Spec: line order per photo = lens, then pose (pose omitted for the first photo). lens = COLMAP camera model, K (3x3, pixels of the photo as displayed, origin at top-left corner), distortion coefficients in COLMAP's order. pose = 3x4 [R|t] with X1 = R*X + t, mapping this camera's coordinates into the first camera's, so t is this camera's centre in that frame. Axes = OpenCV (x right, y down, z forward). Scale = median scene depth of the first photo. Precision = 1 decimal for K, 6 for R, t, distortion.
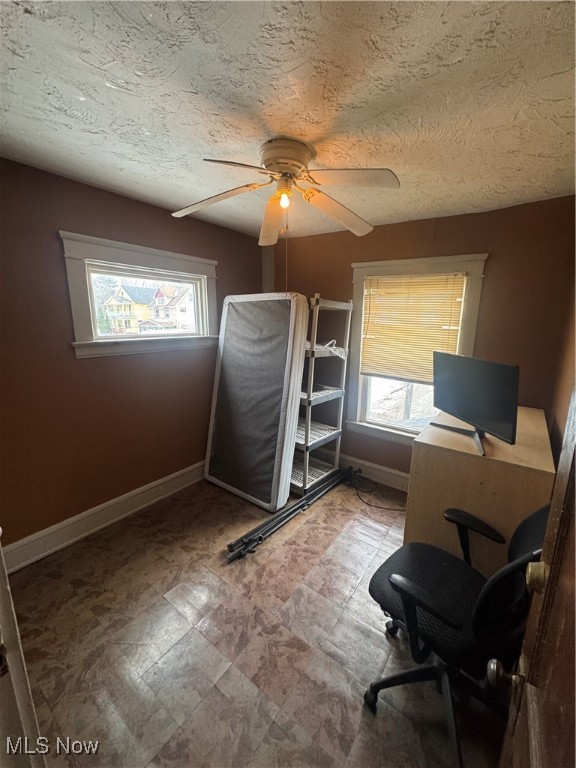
lens RADIAL K [[306.9, 0, 288.0], [0, 306.9, 384.0], [0, 0, 1]] dist [-0.001848, 0.000338]
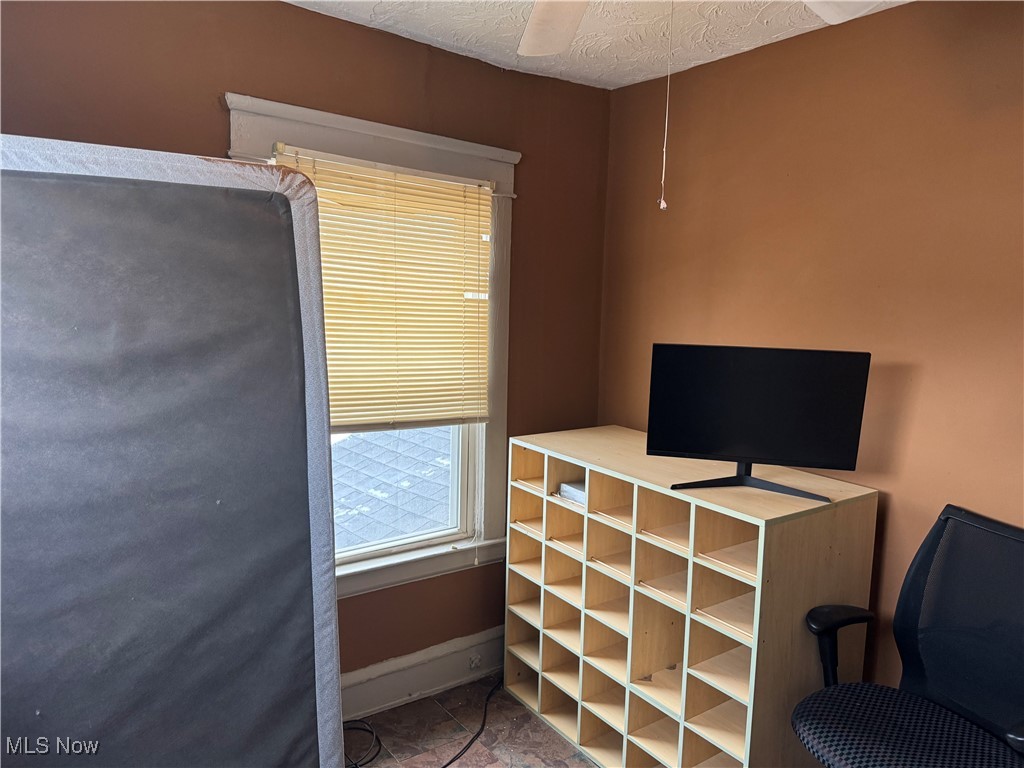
lens RADIAL K [[719.9, 0, 512.0], [0, 719.9, 384.0], [0, 0, 1]] dist [0.039269, 0.000087]
pose [[0.308381, -0.127846, 0.942633, -0.494776], [0.169179, 0.982501, 0.077907, -0.125405], [-0.936098, 0.135449, 0.324614, 0.599146]]
